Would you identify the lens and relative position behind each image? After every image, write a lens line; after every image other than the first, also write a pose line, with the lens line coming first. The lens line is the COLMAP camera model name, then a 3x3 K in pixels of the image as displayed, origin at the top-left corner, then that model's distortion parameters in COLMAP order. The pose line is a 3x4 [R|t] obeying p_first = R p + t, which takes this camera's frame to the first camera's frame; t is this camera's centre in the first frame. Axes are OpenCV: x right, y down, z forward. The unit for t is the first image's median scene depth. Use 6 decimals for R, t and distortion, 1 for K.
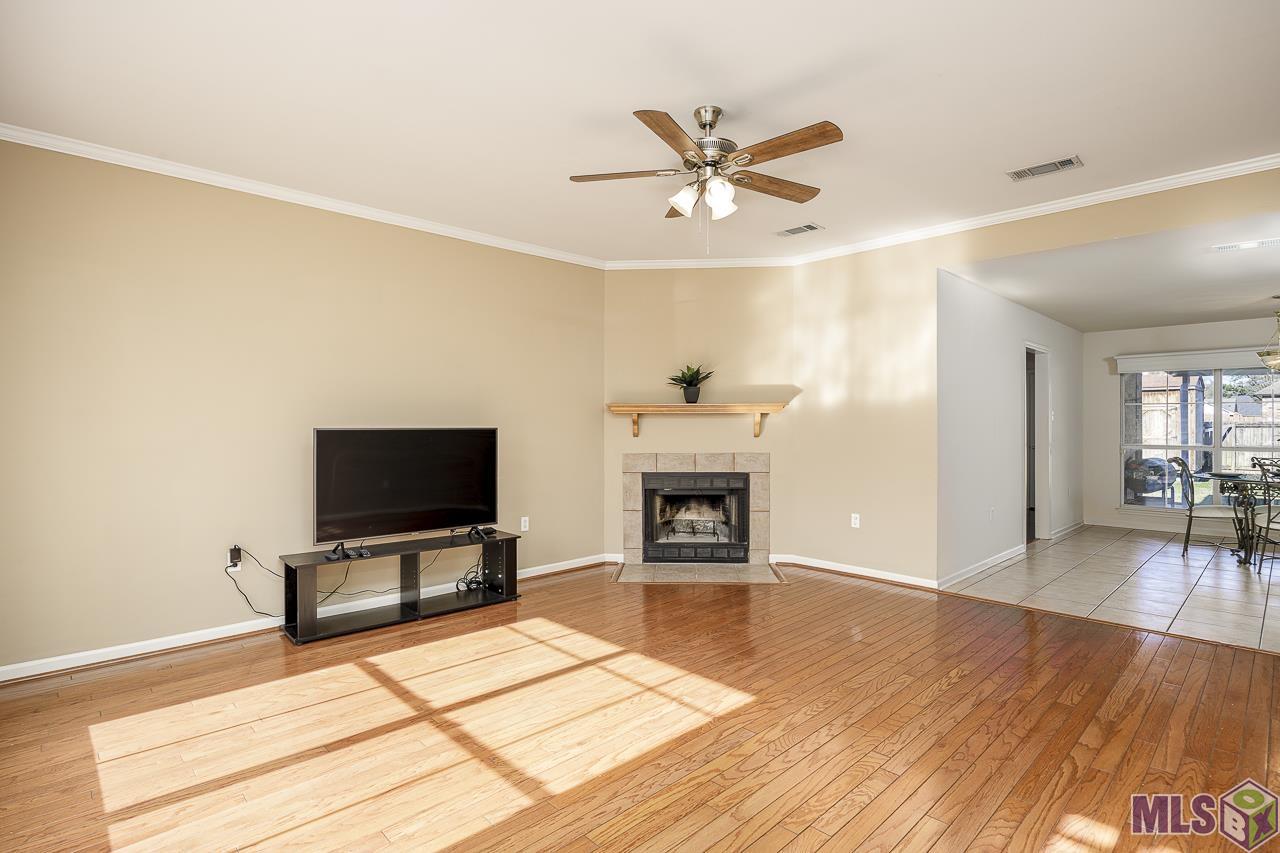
lens RADIAL K [[626.2, 0, 657.0], [0, 626.2, 428.7], [0, 0, 1]] dist [0.011447, 0.000370]
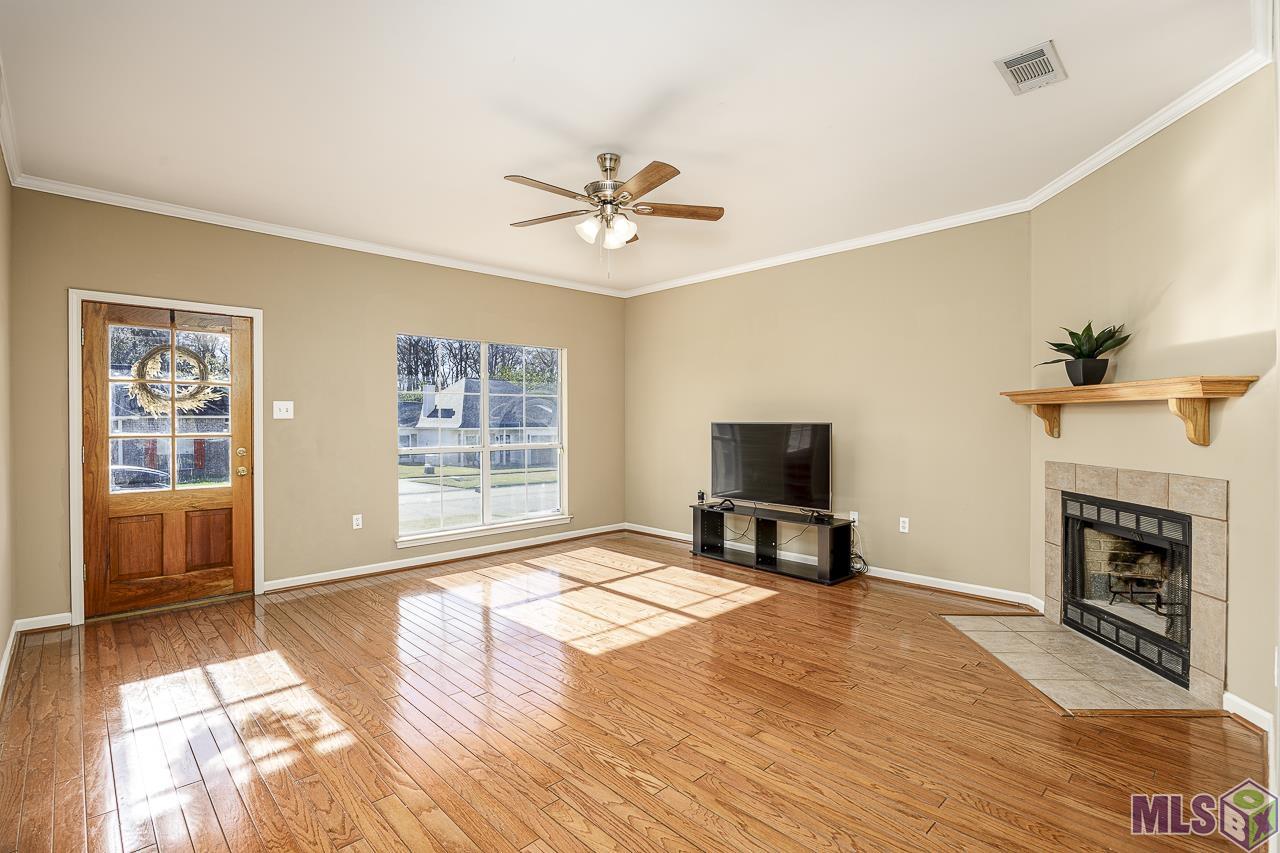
lens RADIAL K [[596.6, 0, 643.9], [0, 596.6, 419.2], [0, 0, 1]] dist [-0.013204, -0.000204]
pose [[-0.006715, -0.000621, -0.999977, 0.850503], [-0.007564, 0.999971, -0.000570, -0.005017], [0.999949, 0.007560, -0.006720, 0.752219]]
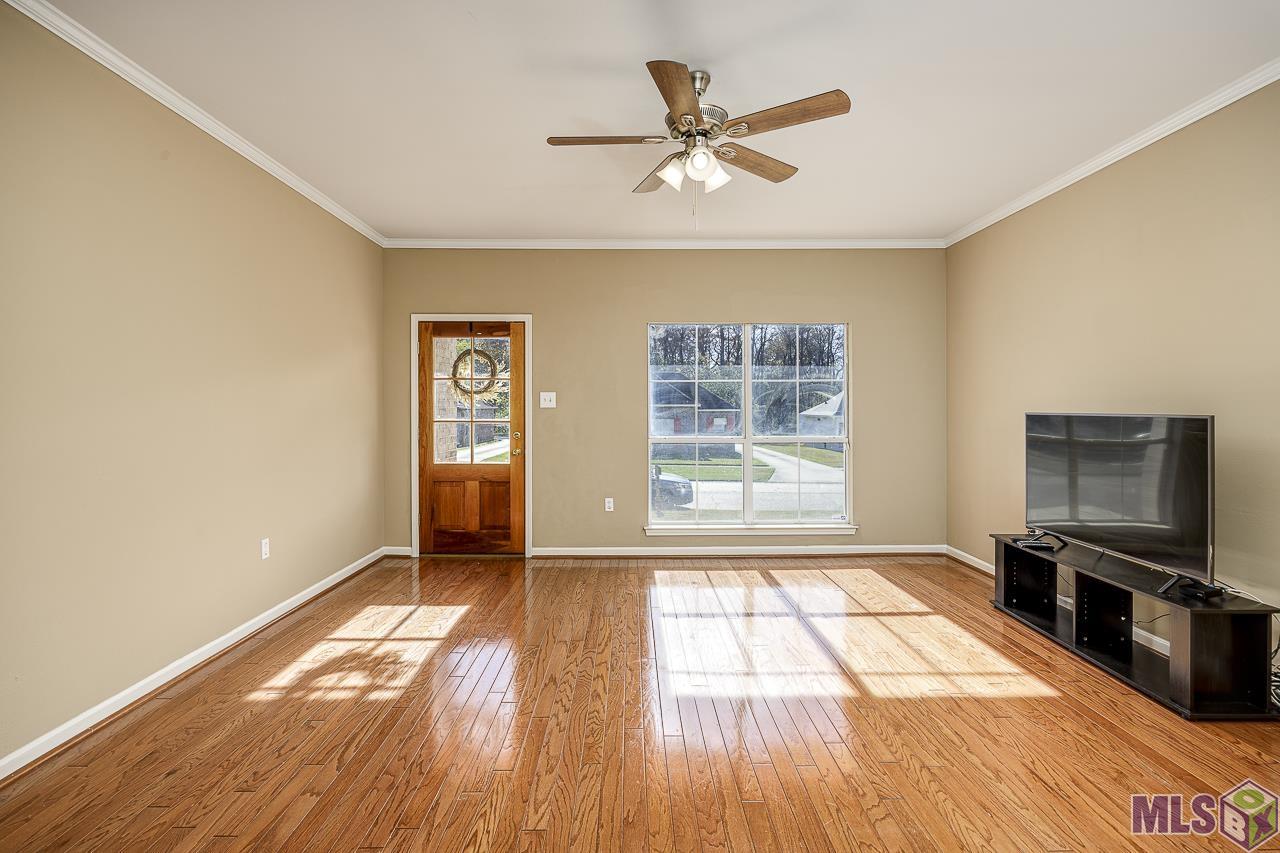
lens RADIAL K [[613.0, 0, 642.1], [0, 613.0, 412.8], [0, 0, 1]] dist [-0.016979, -0.000300]
pose [[-0.692235, 0.004731, -0.721657, 0.565130], [-0.005702, 0.999911, 0.012025, -0.007405], [0.721650, 0.012439, -0.692147, 1.104779]]
